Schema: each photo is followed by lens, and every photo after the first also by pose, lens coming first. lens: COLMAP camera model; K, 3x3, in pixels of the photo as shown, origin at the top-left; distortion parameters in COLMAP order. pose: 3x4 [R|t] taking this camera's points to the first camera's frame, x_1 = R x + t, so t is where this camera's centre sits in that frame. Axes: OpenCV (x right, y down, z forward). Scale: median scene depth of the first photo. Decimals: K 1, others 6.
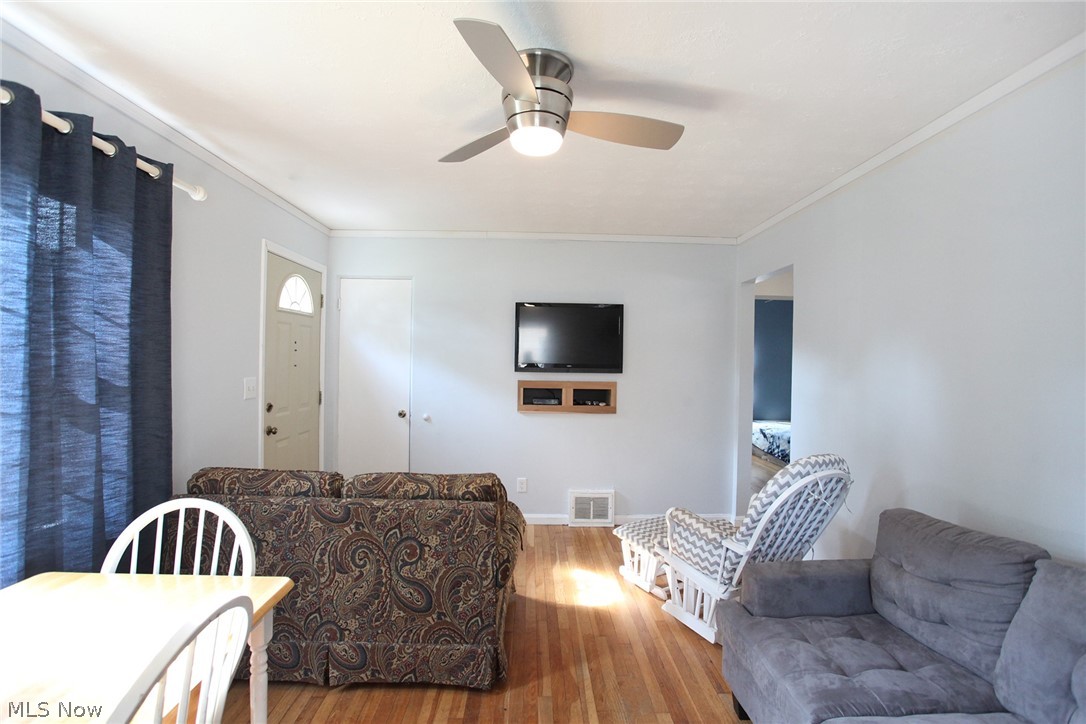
lens RADIAL K [[532.4, 0, 544.3], [0, 532.4, 359.5], [0, 0, 1]] dist [-0.068144, 0.030309]
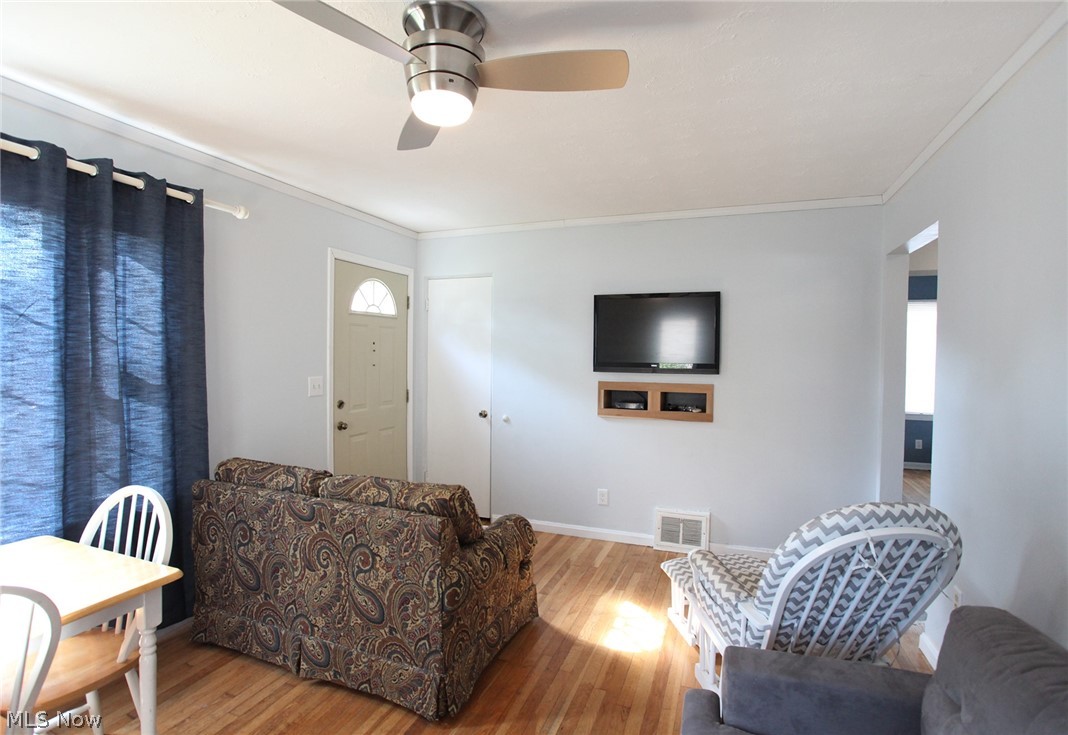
lens RADIAL K [[541.7, 0, 517.2], [0, 541.7, 364.2], [0, 0, 1]] dist [-0.070870, 0.034583]
pose [[0.916235, 0.001987, -0.400636, 0.397792], [0.004126, 0.999888, 0.014395, -0.007526], [0.400619, -0.014842, 0.916124, 0.213861]]
